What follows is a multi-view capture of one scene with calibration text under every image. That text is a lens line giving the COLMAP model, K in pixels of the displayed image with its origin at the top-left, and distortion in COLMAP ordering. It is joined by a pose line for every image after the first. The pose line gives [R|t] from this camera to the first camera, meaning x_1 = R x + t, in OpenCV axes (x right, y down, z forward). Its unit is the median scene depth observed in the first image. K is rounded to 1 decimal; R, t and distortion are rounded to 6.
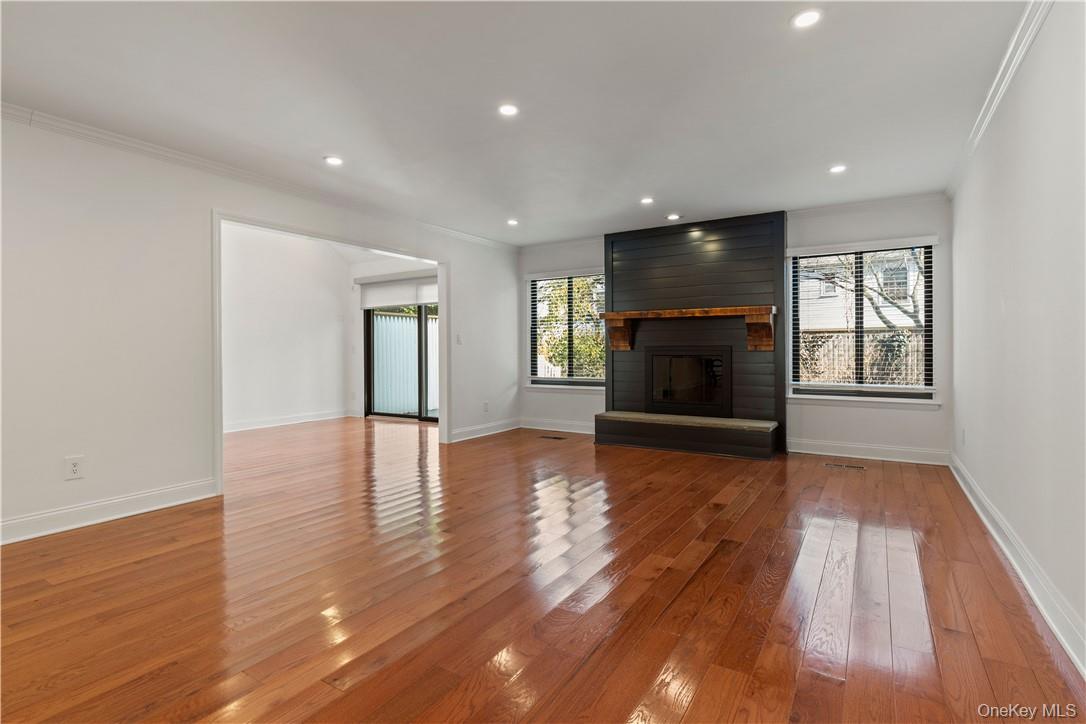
lens RADIAL K [[528.0, 0, 545.6], [0, 528.0, 352.4], [0, 0, 1]] dist [0.001833, 0.000341]
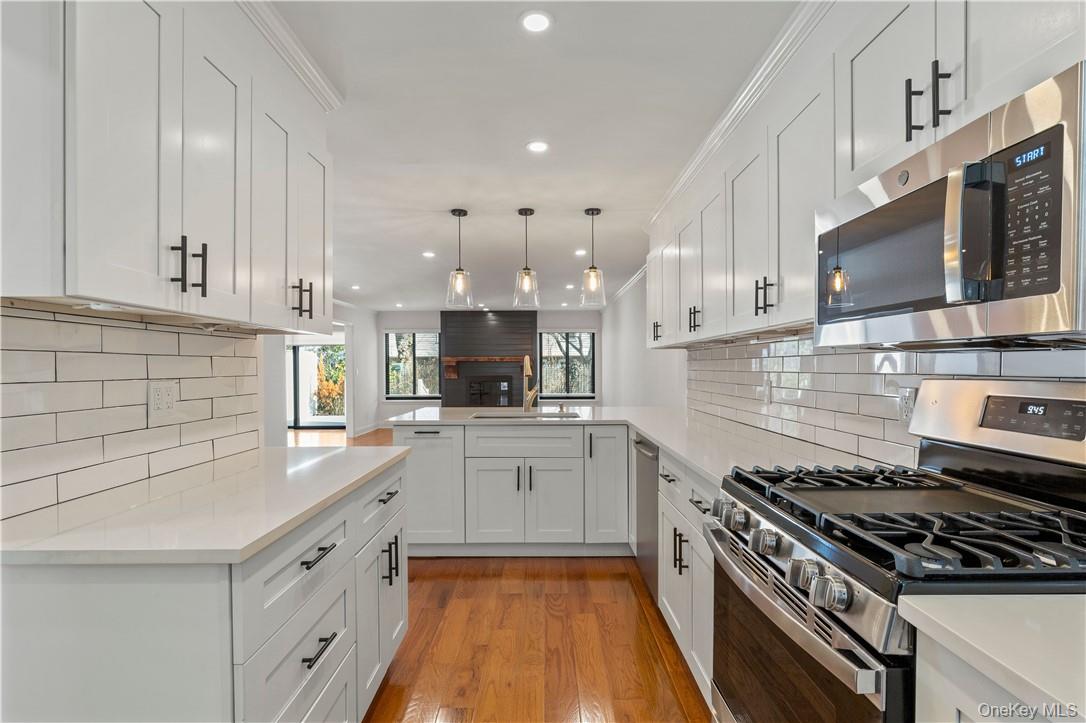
lens RADIAL K [[539.4, 0, 543.0], [0, 539.4, 361.5], [0, 0, 1]] dist [0.000482, 0.000150]
pose [[0.850029, 0.005928, 0.526702, -0.556275], [0.001484, 0.999906, -0.013648, -0.035296], [-0.526733, 0.012383, 0.849941, -0.701051]]
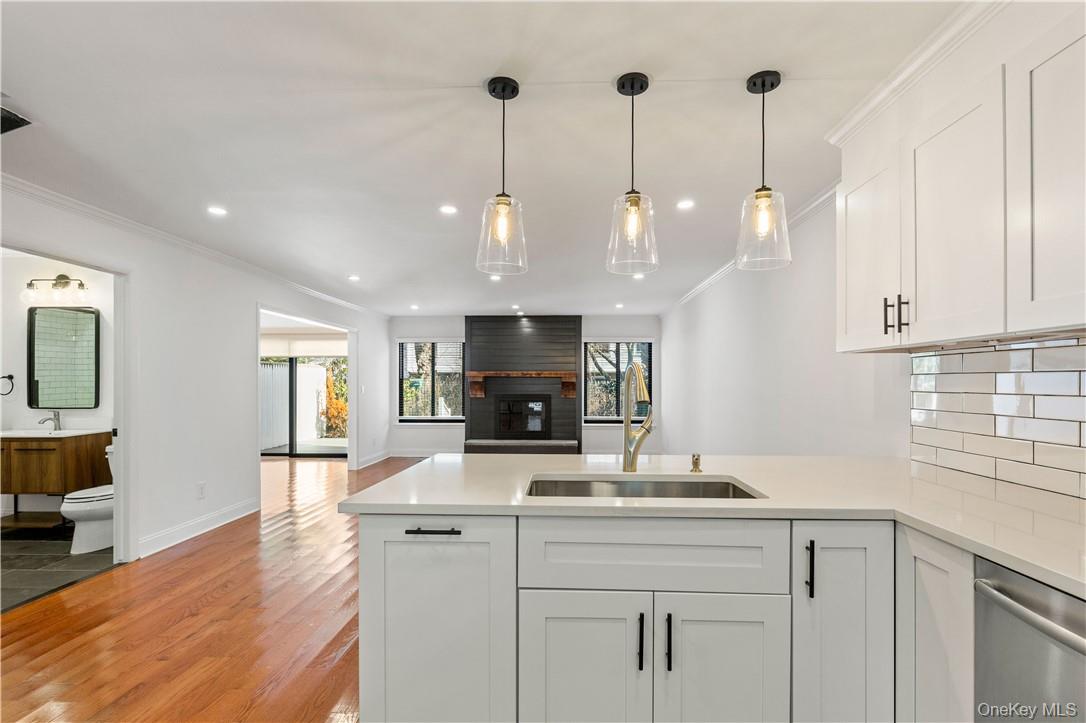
lens RADIAL K [[539.4, 0, 543.0], [0, 539.4, 361.5], [0, 0, 1]] dist [0.000482, 0.000150]
pose [[0.871871, 0.025393, 0.489076, -0.436100], [-0.003797, 0.998975, -0.045097, -0.036475], [-0.489720, 0.037461, 0.871074, -0.387430]]
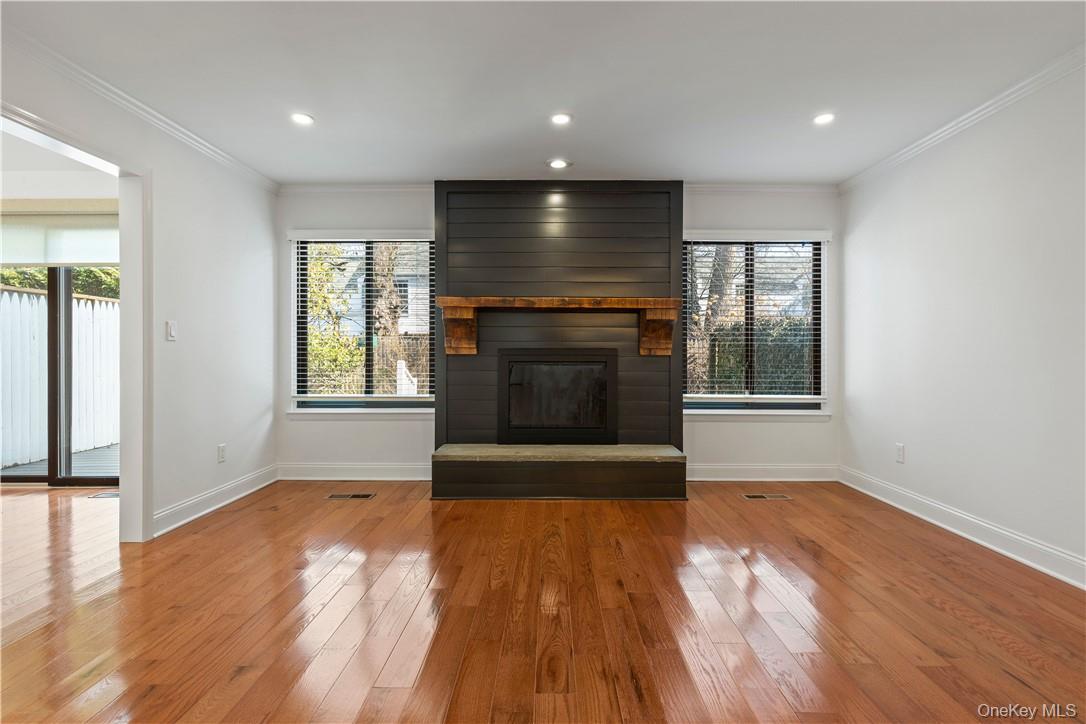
lens RADIAL K [[528.0, 0, 545.6], [0, 528.0, 352.4], [0, 0, 1]] dist [0.001833, 0.000341]
pose [[0.852557, 0.007942, 0.522573, -0.122475], [-0.003272, 0.999946, -0.009860, 0.000122], [-0.522623, 0.006696, 0.852537, 0.374965]]
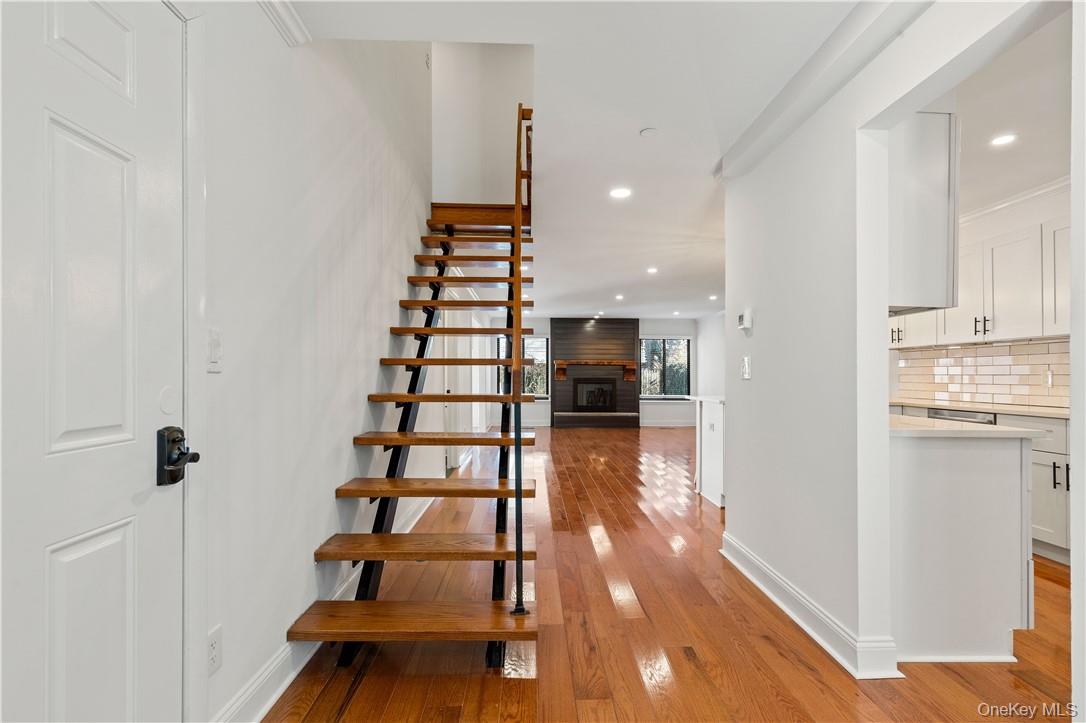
lens RADIAL K [[539.4, 0, 543.0], [0, 539.4, 361.5], [0, 0, 1]] dist [0.000482, 0.000150]
pose [[0.836507, 0.022401, 0.547499, -0.995499], [-0.007109, 0.999524, -0.030034, -0.012148], [-0.547911, 0.021232, 0.836267, -0.600877]]
